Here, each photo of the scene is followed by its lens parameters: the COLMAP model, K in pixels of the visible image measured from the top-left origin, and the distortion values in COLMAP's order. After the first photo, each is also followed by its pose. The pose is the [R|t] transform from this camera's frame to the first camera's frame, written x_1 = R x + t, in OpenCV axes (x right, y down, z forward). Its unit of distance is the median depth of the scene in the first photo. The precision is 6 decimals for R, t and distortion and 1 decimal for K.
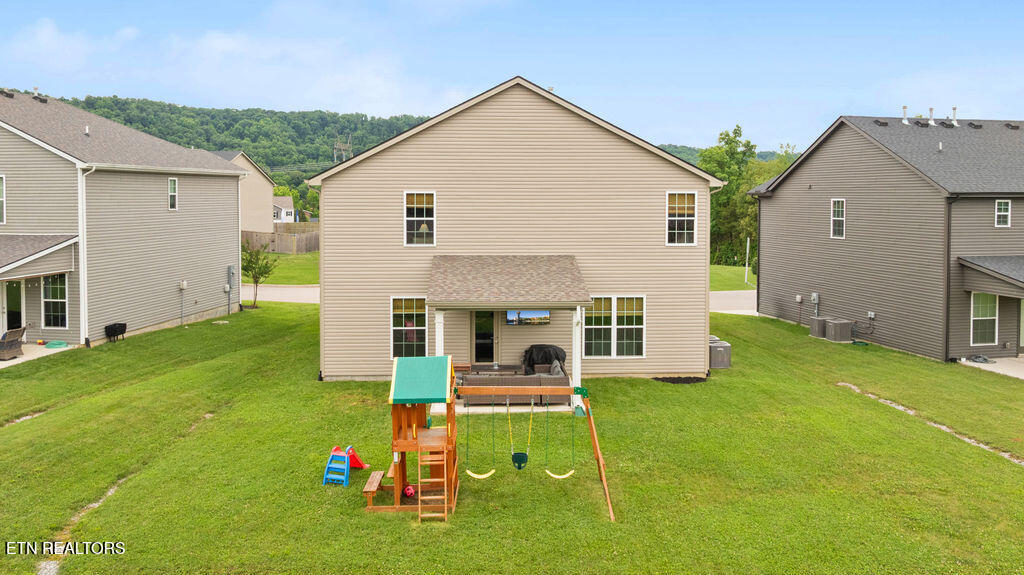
lens RADIAL K [[743.2, 0, 512.0], [0, 743.2, 287.5], [0, 0, 1]] dist [0.007361, 0.000911]
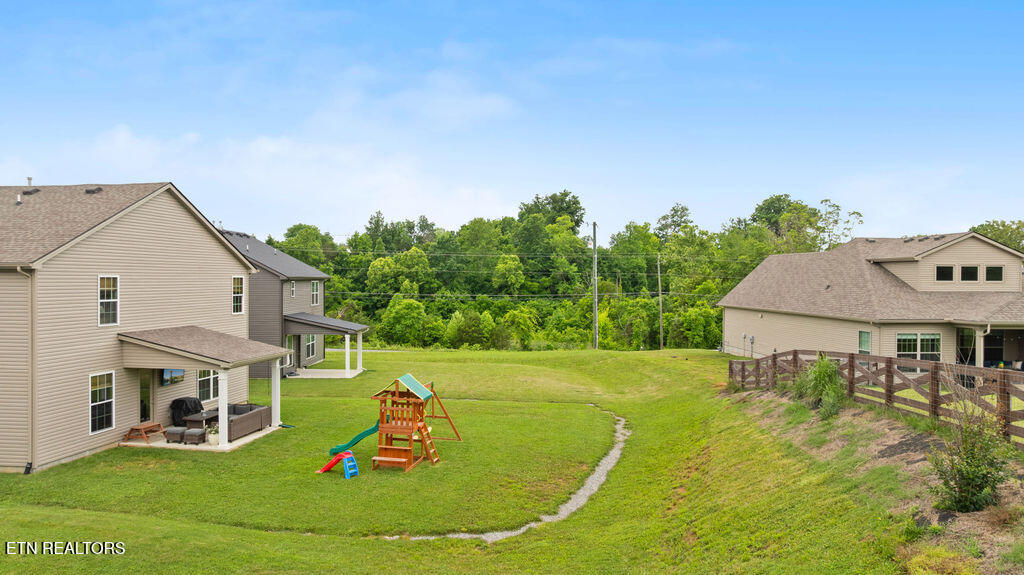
lens RADIAL K [[743.2, 0, 512.0], [0, 743.2, 287.5], [0, 0, 1]] dist [0.007361, 0.000911]
pose [[0.198606, -0.010584, 0.980022, -1.076616], [0.060340, 0.998177, -0.001448, -0.073516], [-0.978220, 0.059423, 0.198883, 0.197197]]
